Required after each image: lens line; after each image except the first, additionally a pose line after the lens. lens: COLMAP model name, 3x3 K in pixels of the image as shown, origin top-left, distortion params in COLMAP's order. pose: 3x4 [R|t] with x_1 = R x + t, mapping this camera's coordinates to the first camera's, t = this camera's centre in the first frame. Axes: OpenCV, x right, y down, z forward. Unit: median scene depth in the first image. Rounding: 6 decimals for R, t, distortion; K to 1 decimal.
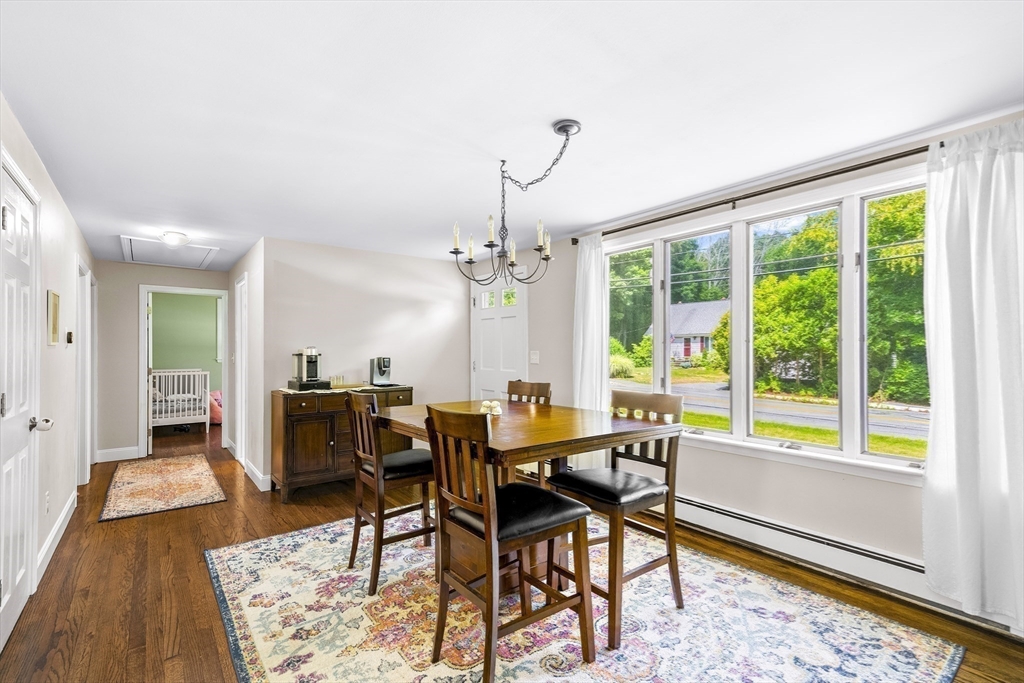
lens RADIAL K [[463.0, 0, 510.4], [0, 463.0, 346.7], [0, 0, 1]] dist [0.024498, -0.000832]
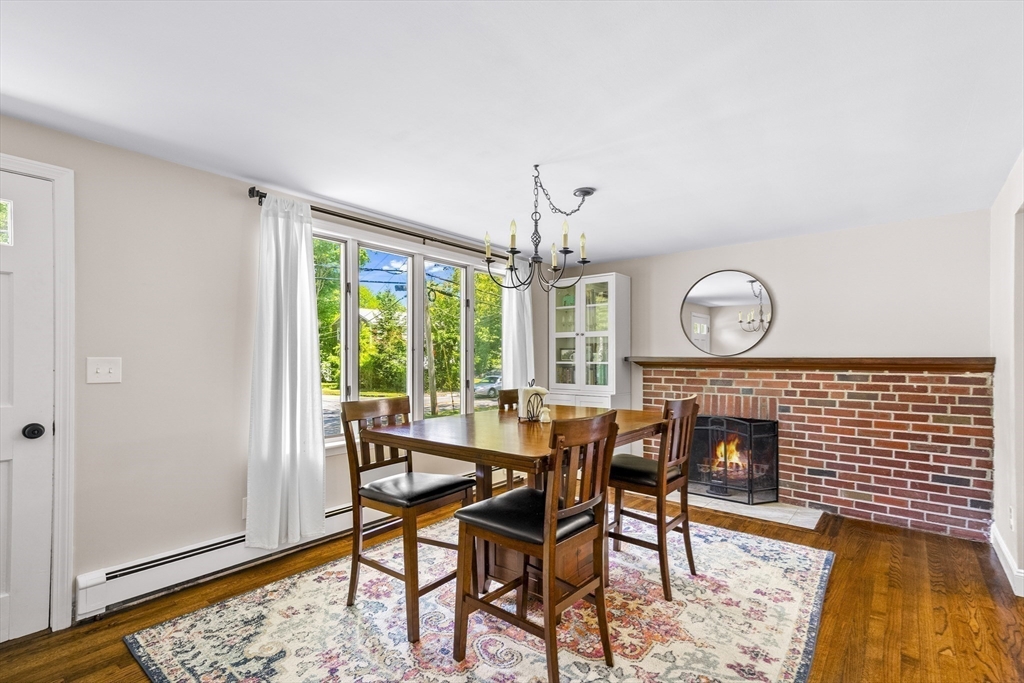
lens RADIAL K [[468.8, 0, 515.5], [0, 468.8, 357.0], [0, 0, 1]] dist [0.023300, -0.000540]
pose [[-0.226103, 0.002206, 0.974101, -1.014839], [-0.009414, 0.999946, -0.004449, 0.014012], [-0.974058, -0.010177, -0.226070, 1.306545]]
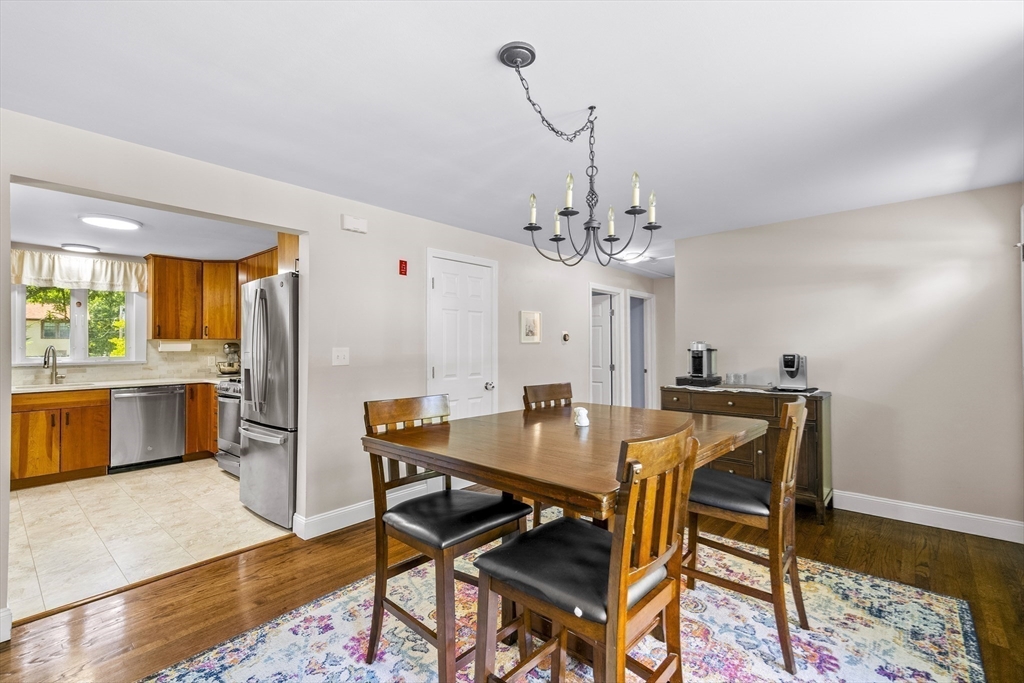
lens RADIAL K [[457.8, 0, 510.1], [0, 457.8, 340.2], [0, 0, 1]] dist [0.025184, 0.000333]
pose [[0.180249, -0.012306, -0.983544, 0.750142], [0.012925, 0.999865, -0.010142, 0.001984], [0.983536, -0.010884, 0.180384, 0.740504]]
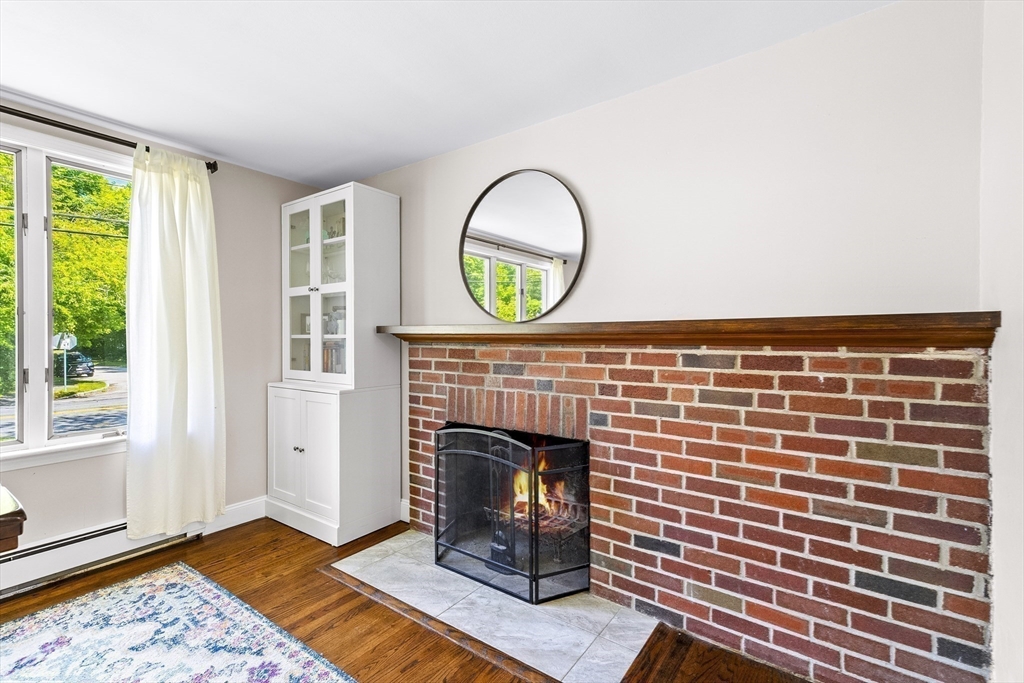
lens RADIAL K [[457.8, 0, 510.1], [0, 457.8, 340.2], [0, 0, 1]] dist [0.025184, 0.000333]
pose [[-0.282124, -0.004659, 0.959367, -0.405011], [-0.005671, 0.999979, 0.003188, 0.029633], [-0.959361, -0.004541, -0.282145, 0.434078]]
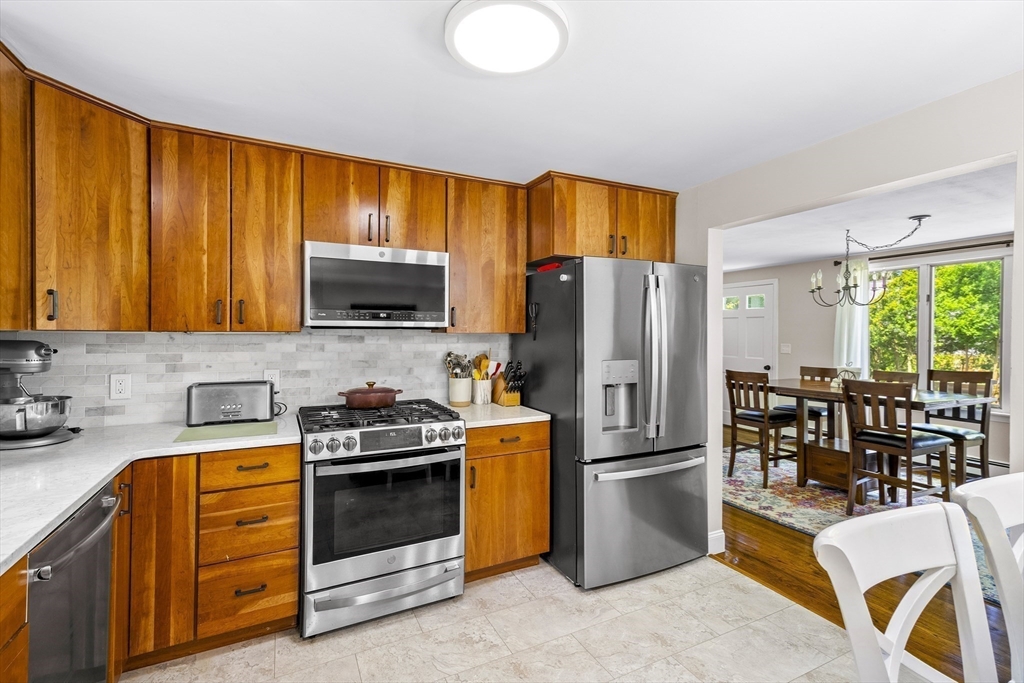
lens RADIAL K [[459.2, 0, 507.5], [0, 459.2, 335.1], [0, 0, 1]] dist [0.025756, 0.000646]
pose [[0.979691, 0.006902, -0.200394, -0.866230], [-0.004961, 0.999936, 0.010183, -0.047917], [0.200452, -0.008982, 0.979662, -0.843840]]
